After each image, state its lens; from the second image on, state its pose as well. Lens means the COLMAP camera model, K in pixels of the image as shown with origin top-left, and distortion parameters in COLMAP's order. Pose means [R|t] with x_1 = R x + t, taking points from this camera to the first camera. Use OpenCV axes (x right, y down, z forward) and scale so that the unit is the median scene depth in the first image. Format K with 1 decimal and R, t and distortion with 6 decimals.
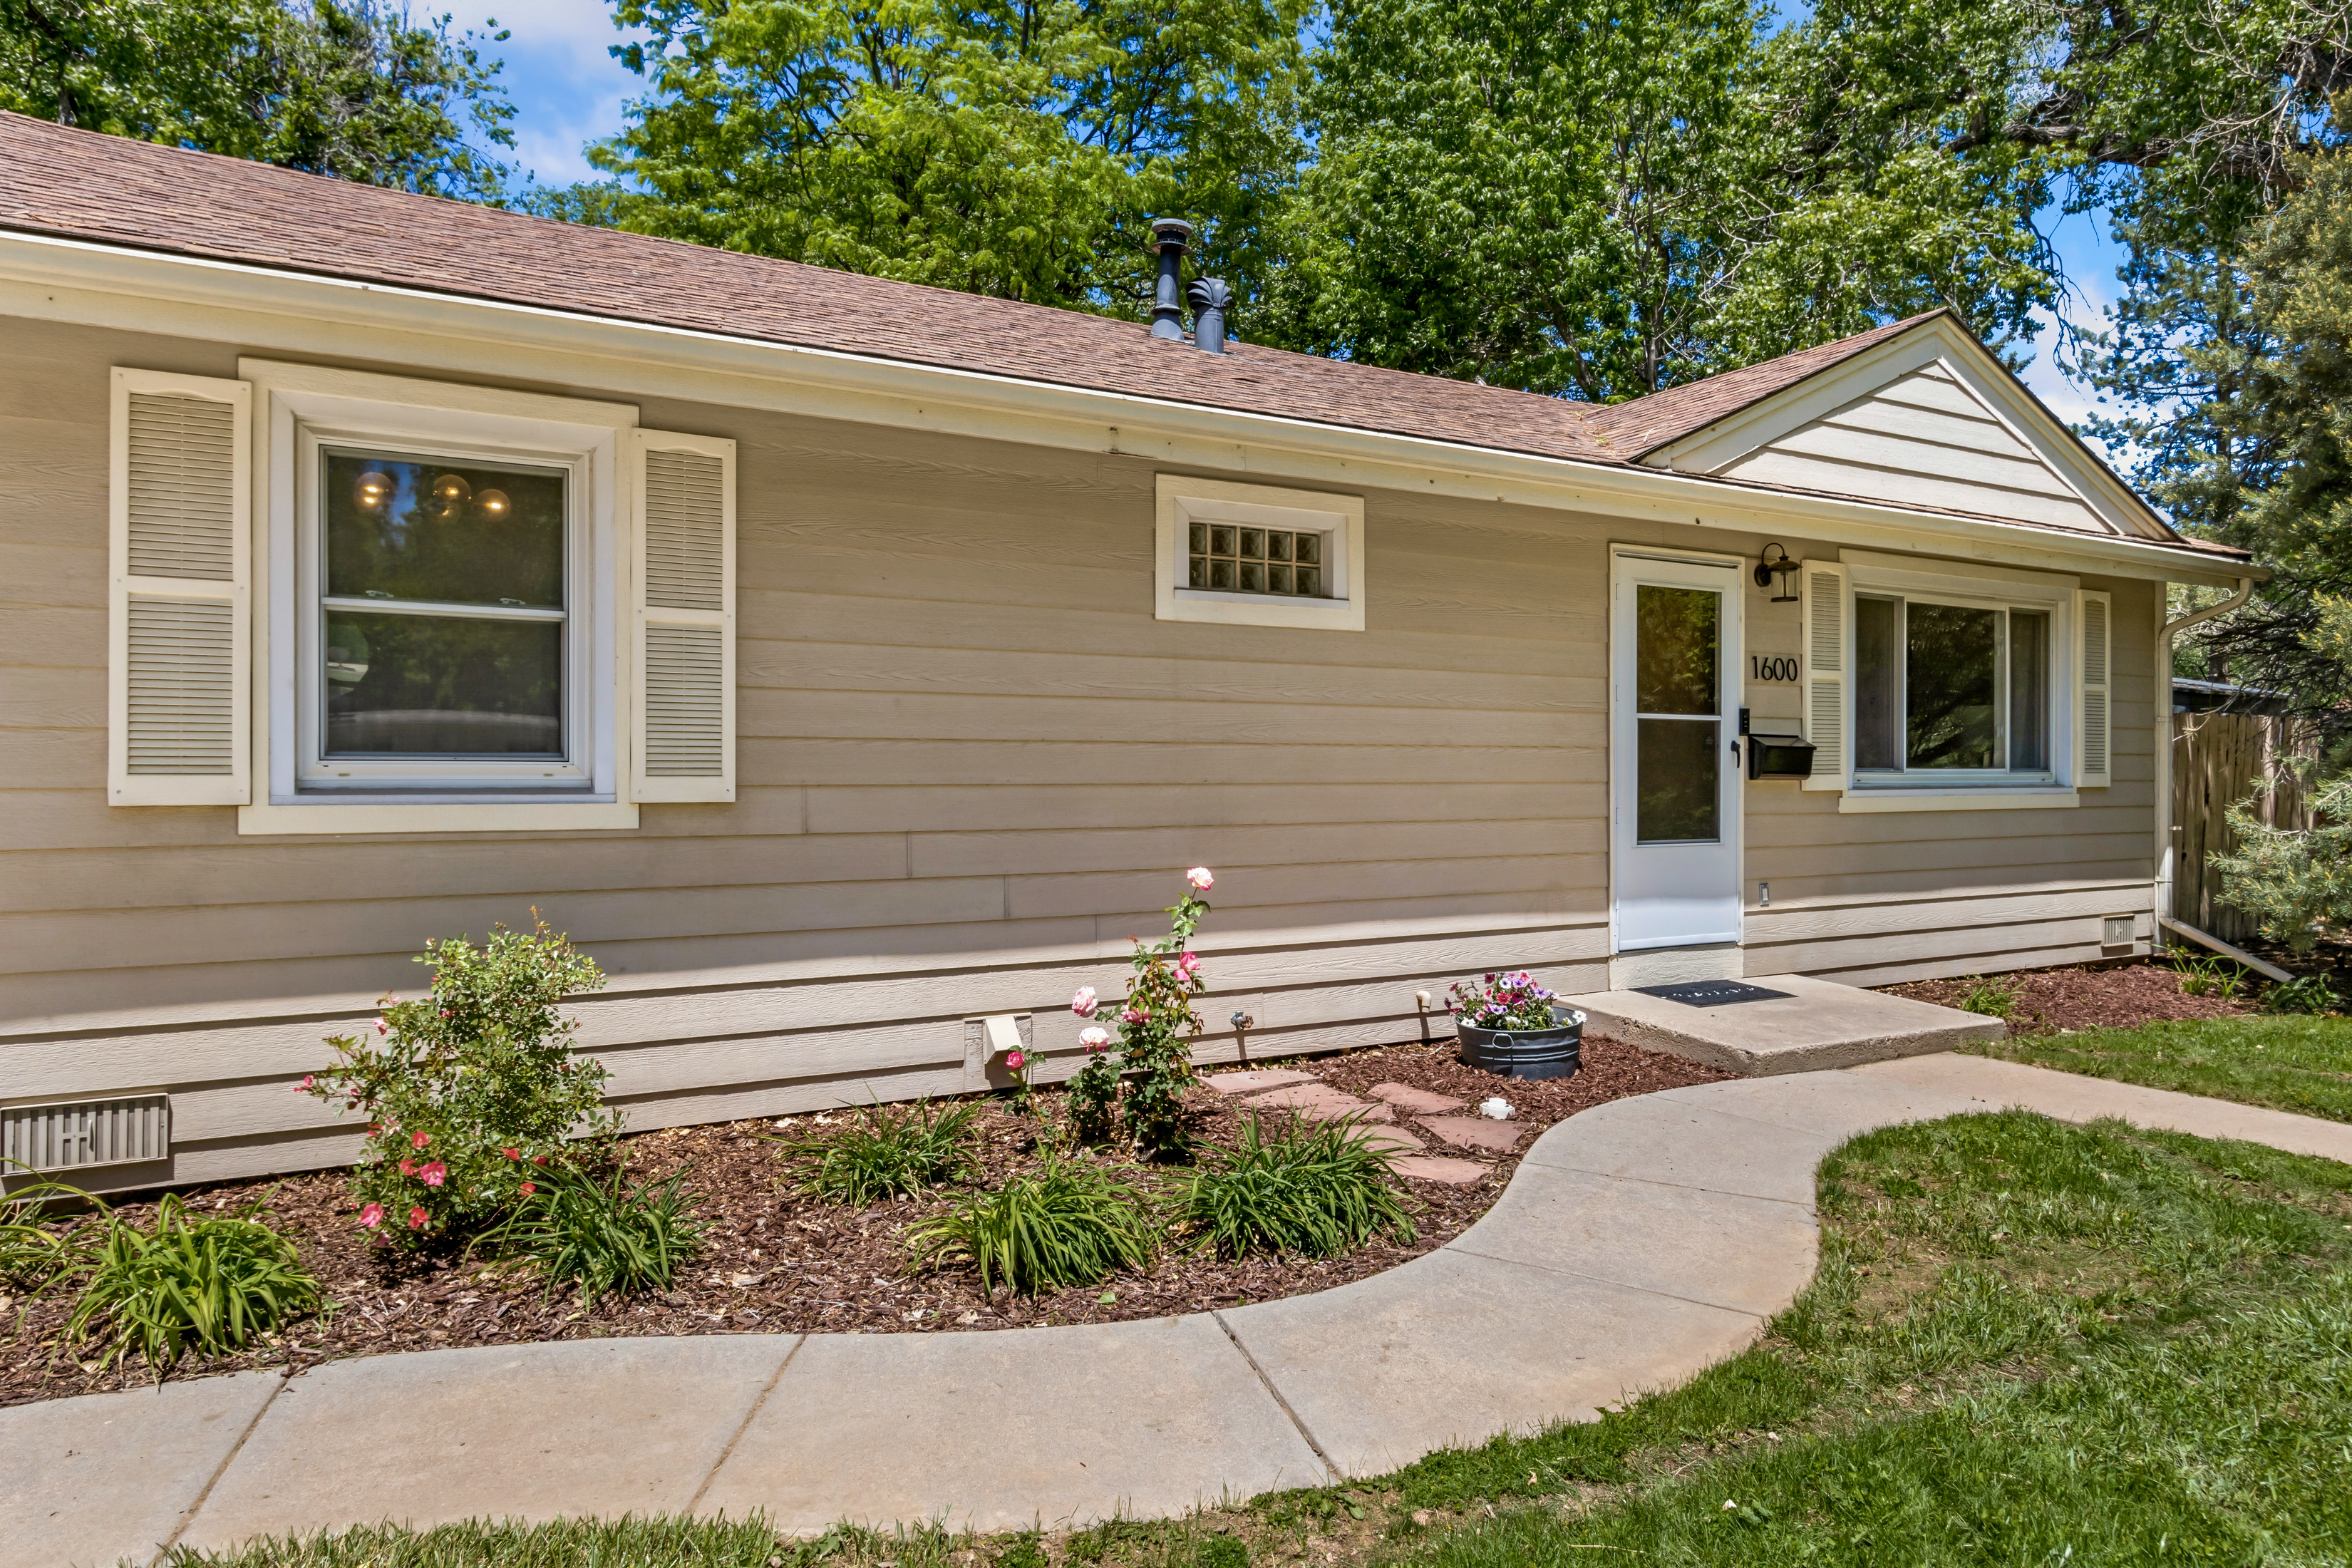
lens RADIAL K [[1504.4, 0, 1190.0], [0, 1504.4, 781.9], [0, 0, 1]] dist [0.006565, 0.000857]
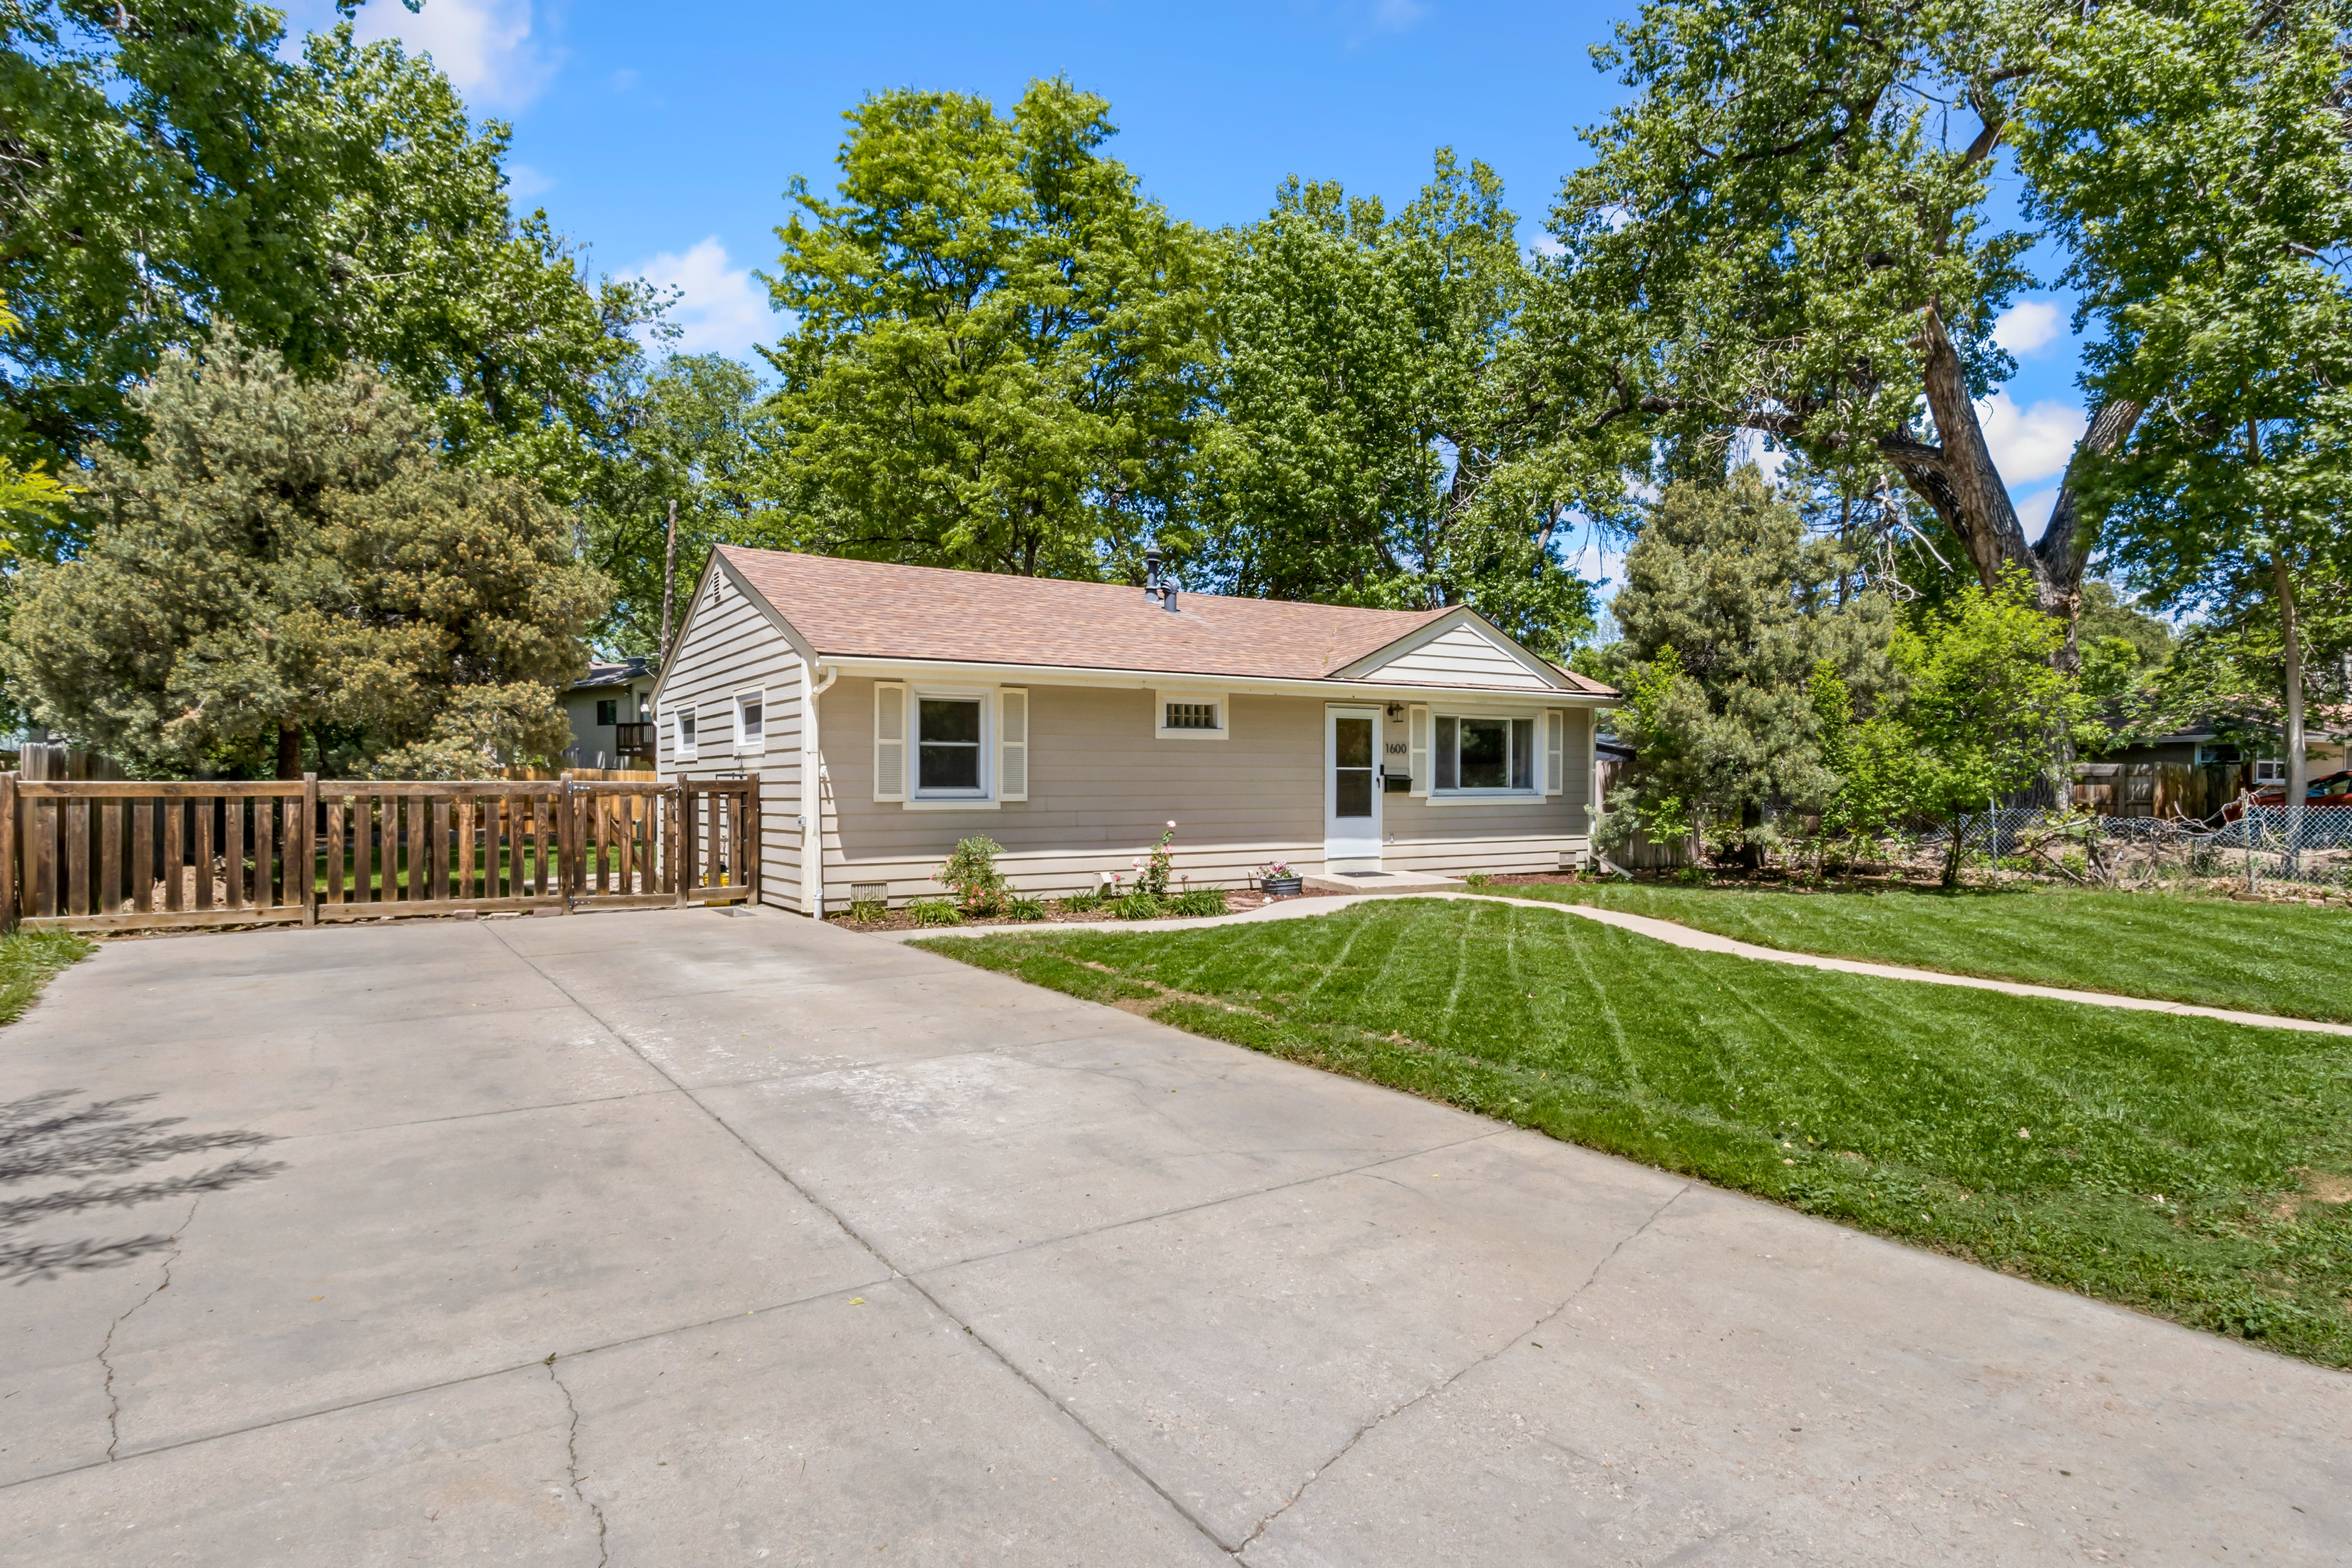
lens RADIAL K [[1287.3, 0, 1182.7], [0, 1287.3, 791.2], [0, 0, 1]] dist [-0.000239, -0.000304]
pose [[0.999383, 0.001256, 0.035098, -0.046950], [-0.001451, 0.999984, 0.005523, -0.016428], [-0.035090, -0.005571, 0.999369, -1.227780]]
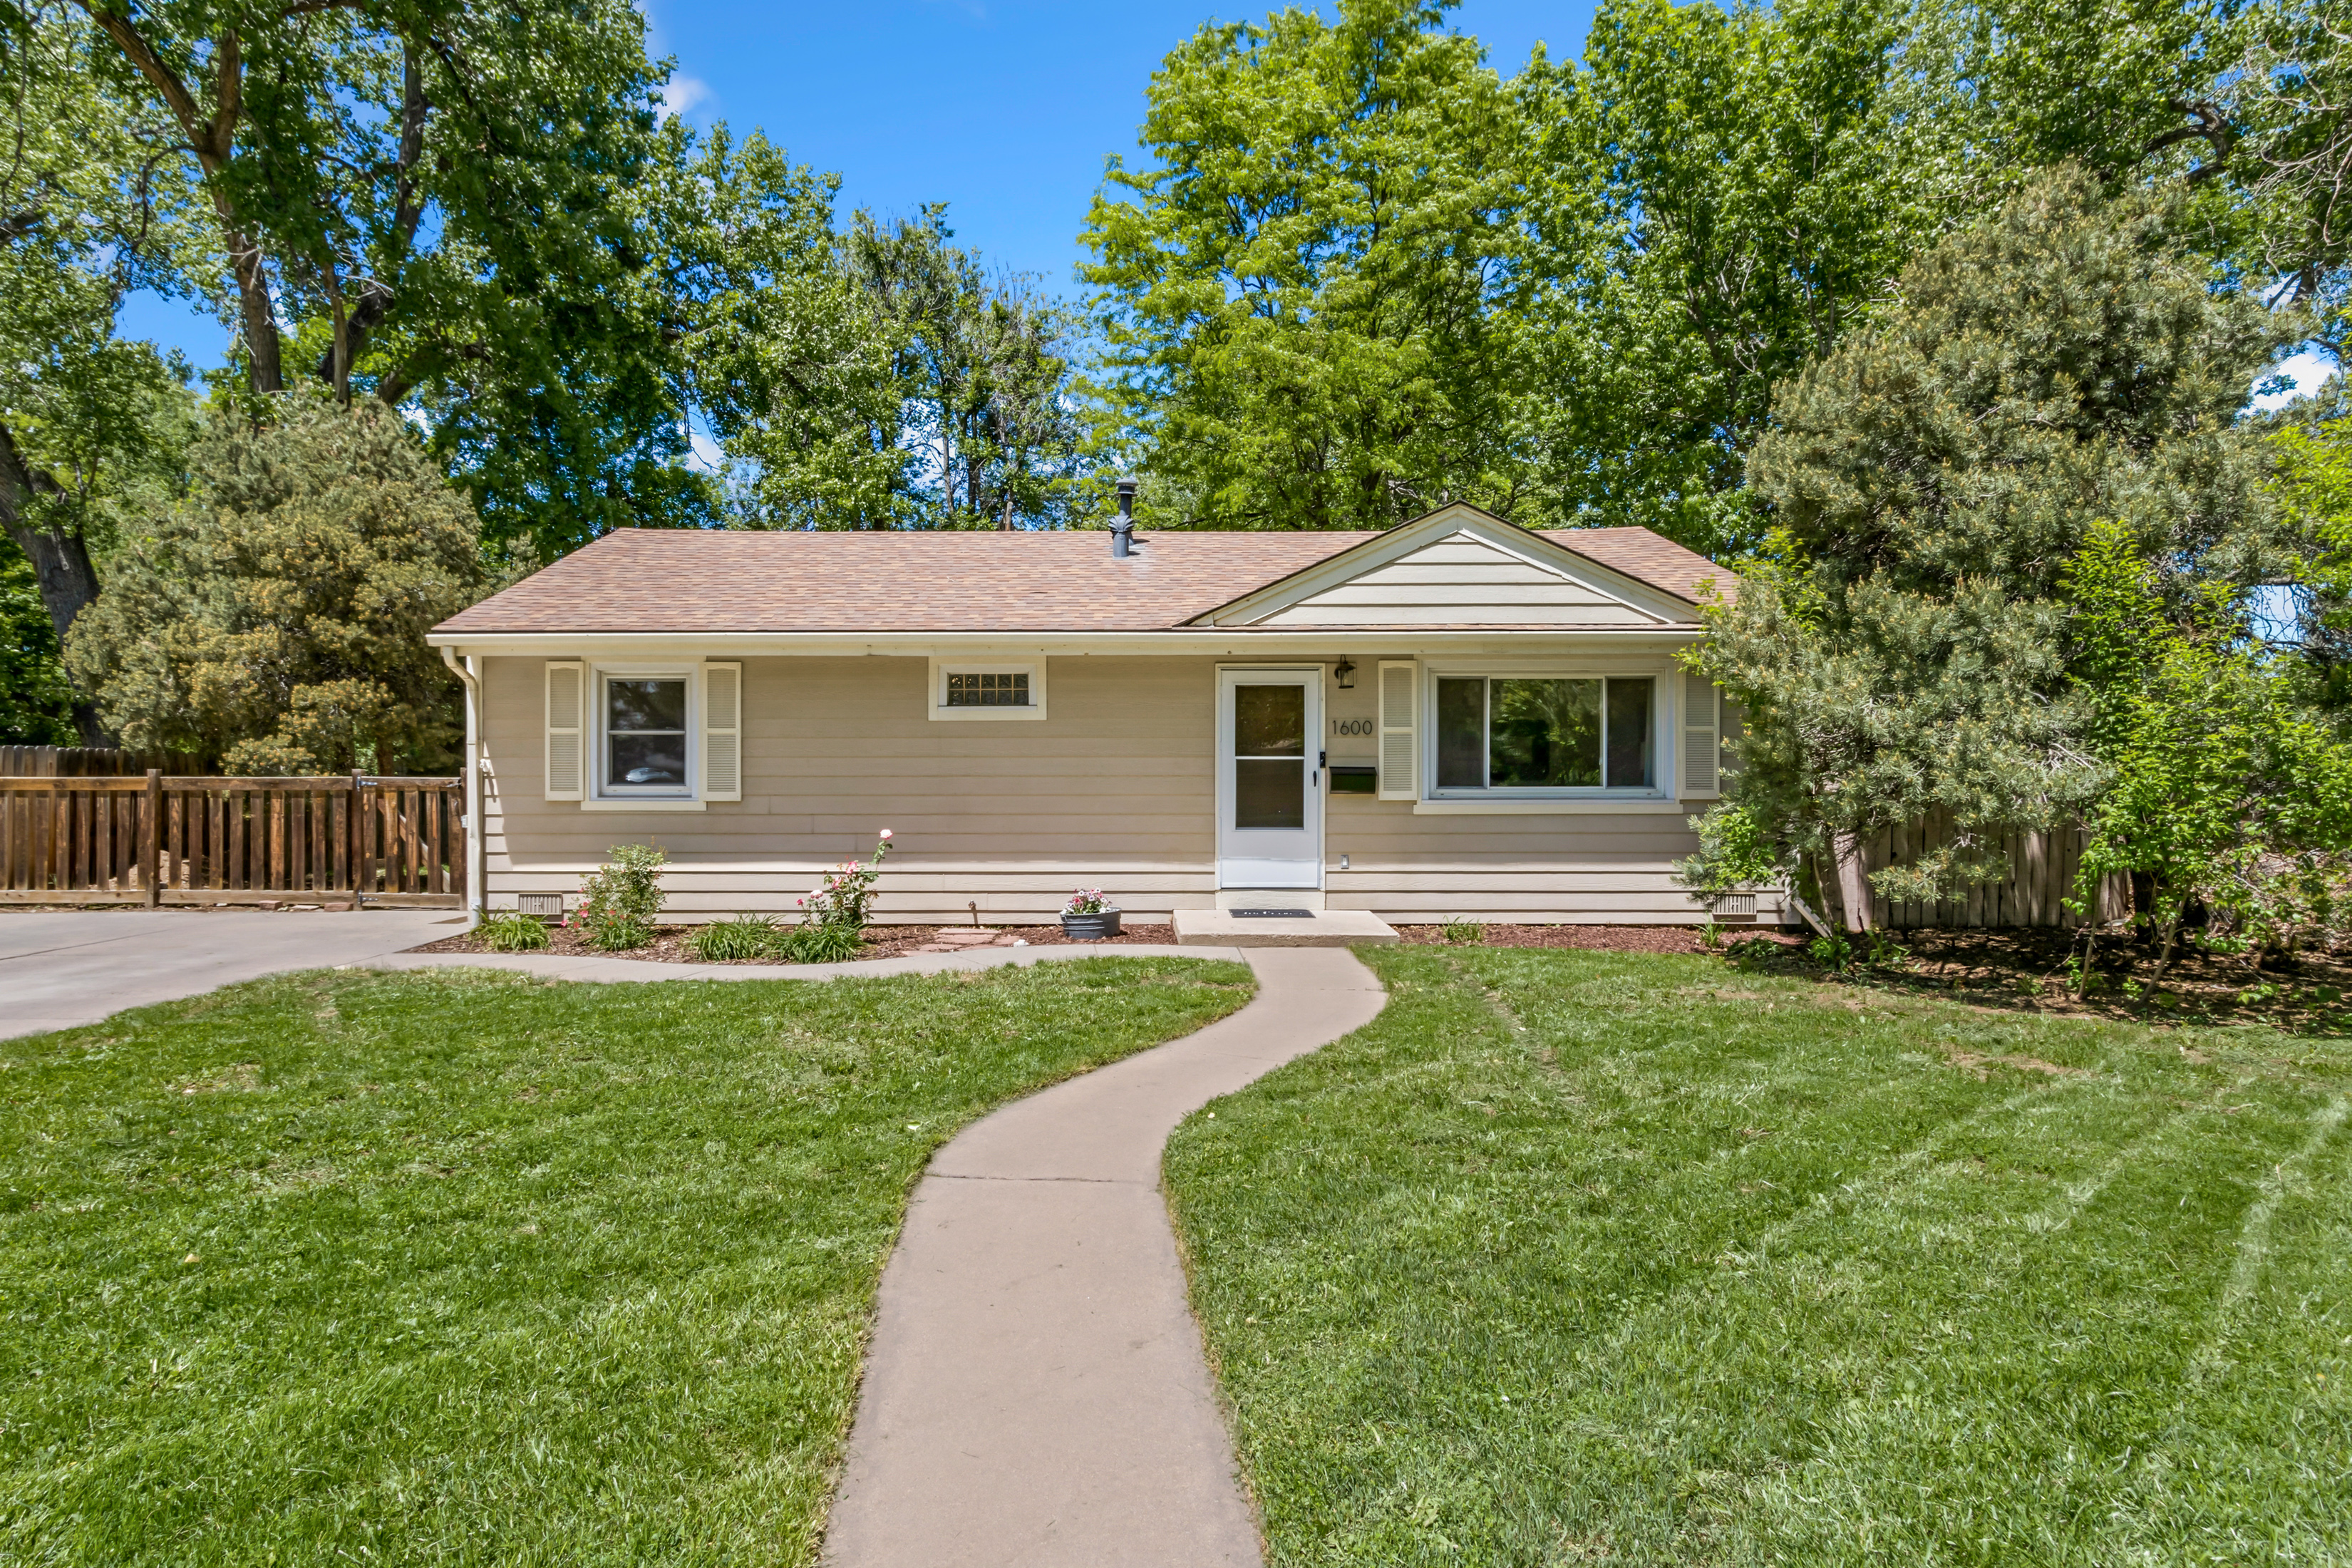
lens RADIAL K [[1287.3, 0, 1176.3], [0, 1287.3, 775.9], [0, 0, 1]] dist [-0.000239, -0.000304]
pose [[0.855438, 0.000386, -0.517904, 1.042847], [-0.002187, 0.999993, -0.002868, -0.017612], [0.517900, 0.003587, 0.855434, -0.357197]]
